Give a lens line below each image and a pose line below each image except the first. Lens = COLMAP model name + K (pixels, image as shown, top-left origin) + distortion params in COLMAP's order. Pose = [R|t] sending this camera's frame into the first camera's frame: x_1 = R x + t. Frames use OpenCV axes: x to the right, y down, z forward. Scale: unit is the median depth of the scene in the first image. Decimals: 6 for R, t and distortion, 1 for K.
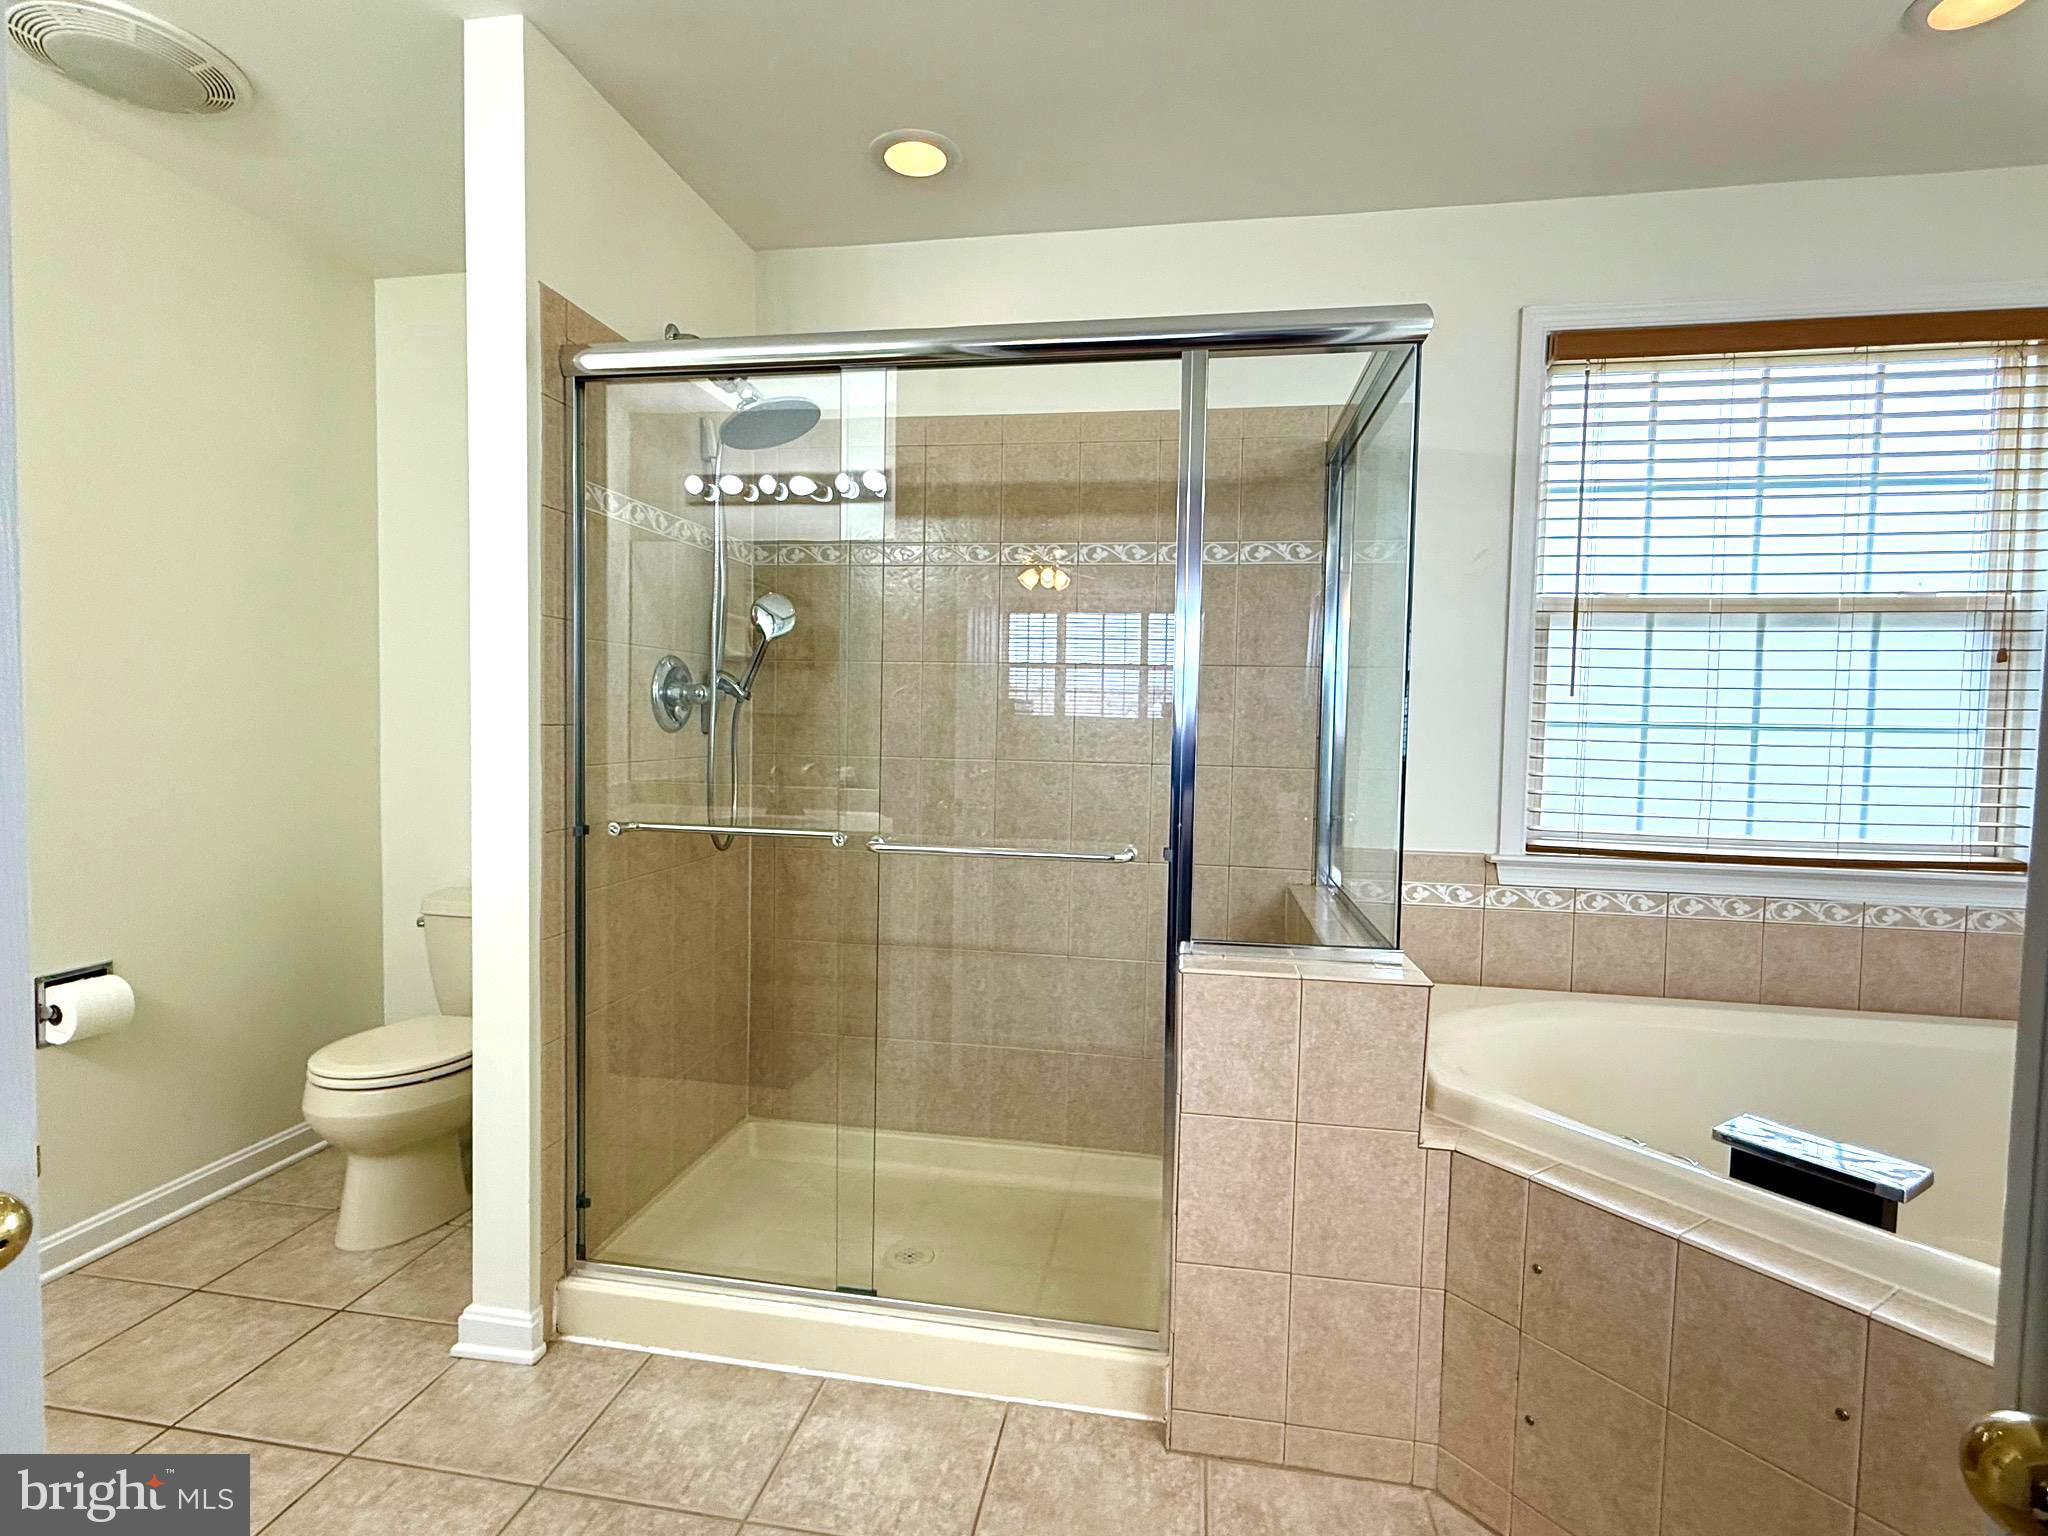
lens RADIAL K [[1016.6, 0, 1023.3], [0, 1016.6, 765.7], [0, 0, 1]] dist [-0.004071, 0.001352]
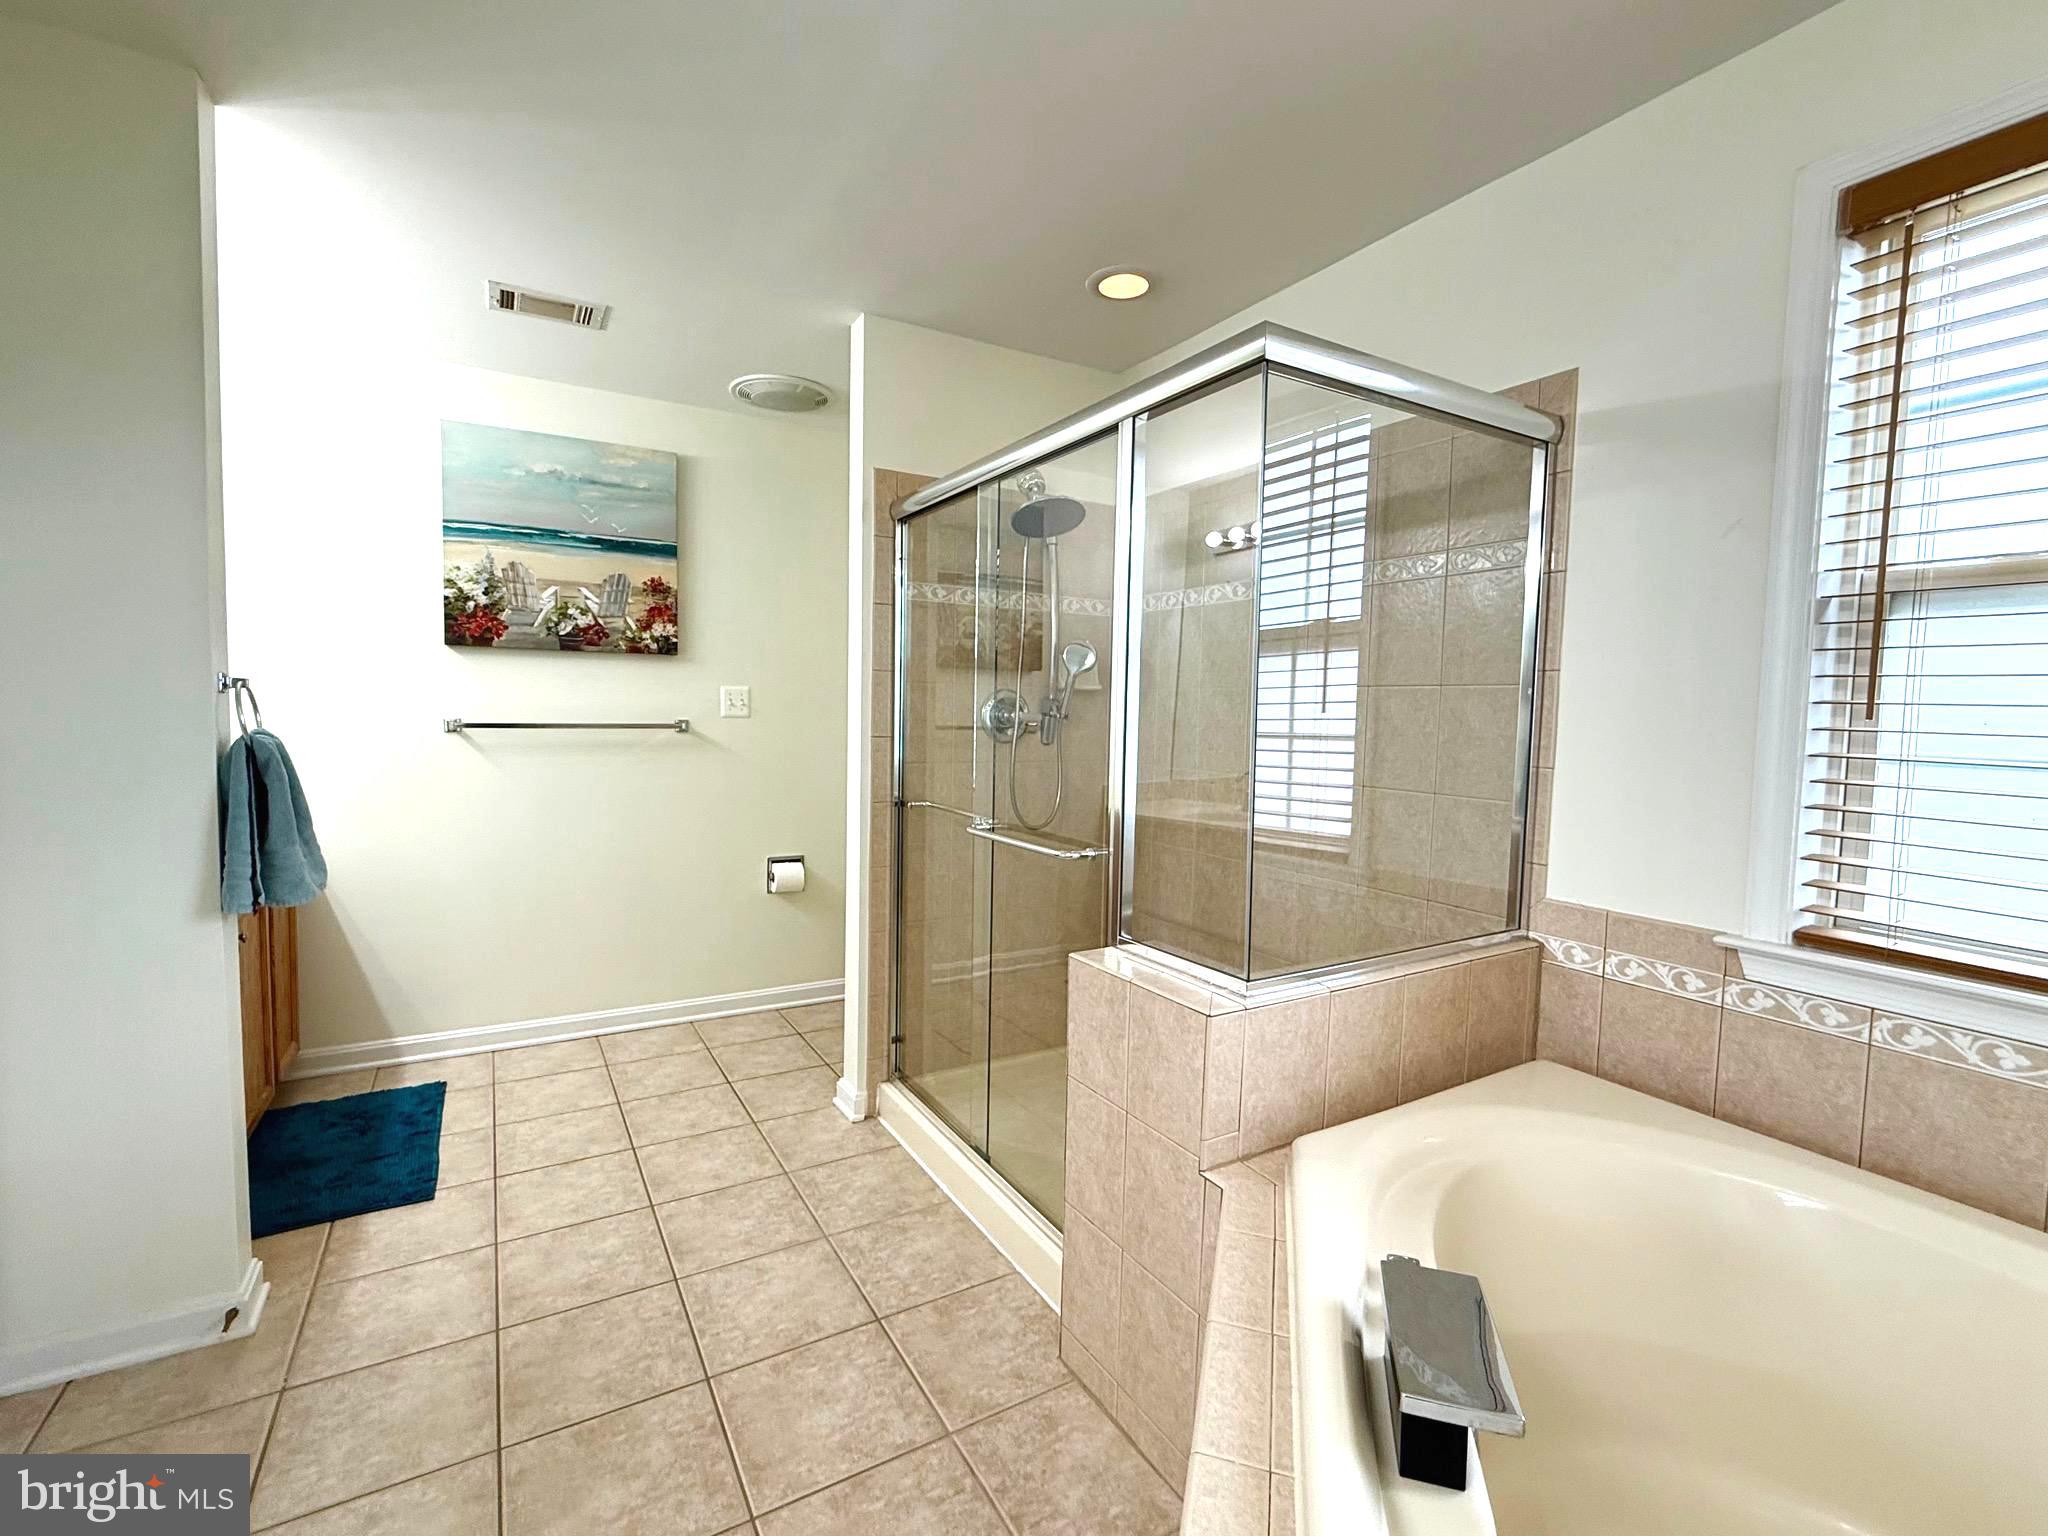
lens RADIAL K [[910.8, 0, 1018.2], [0, 910.8, 767.8], [0, 0, 1]] dist [-0.000670, 0.000151]
pose [[0.645332, 0.043376, -0.762670, 0.702405], [-0.052579, 0.998541, 0.012302, -0.015848], [0.762091, 0.032162, 0.646671, 0.202156]]
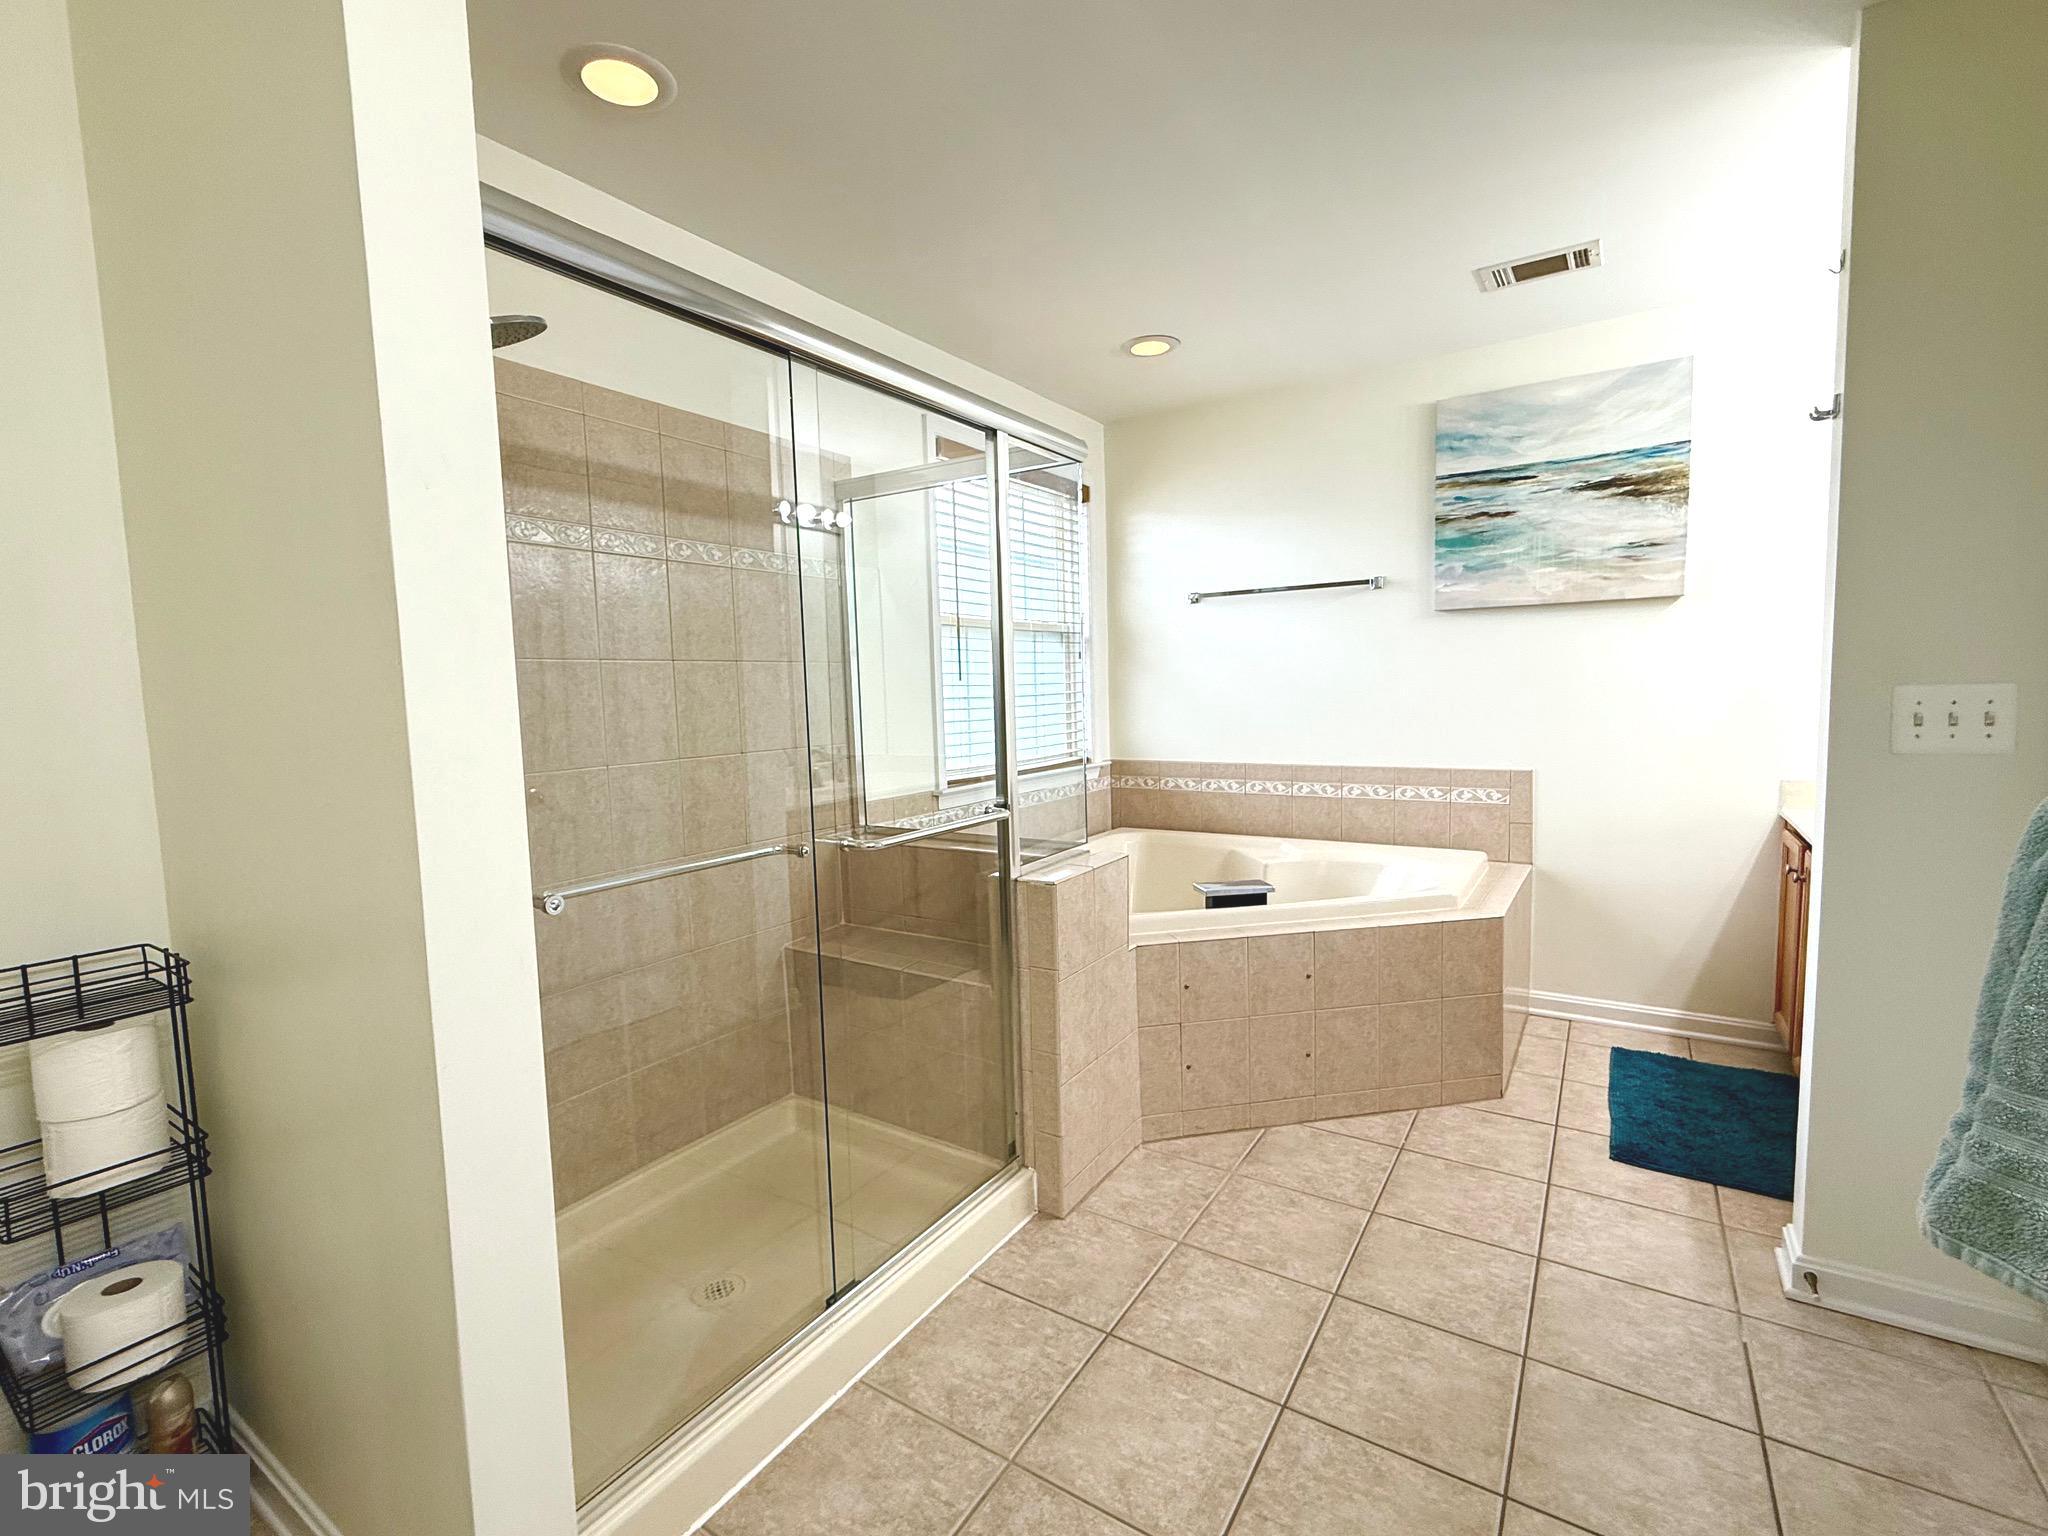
lens RADIAL K [[910.8, 0, 1011.3], [0, 910.8, 764.3], [0, 0, 1]] dist [-0.000670, 0.000151]
pose [[0.401144, -0.112114, 0.909128, -0.774866], [0.082274, 0.992880, 0.086140, -0.061341], [-0.912313, 0.040243, 0.407512, 0.408268]]
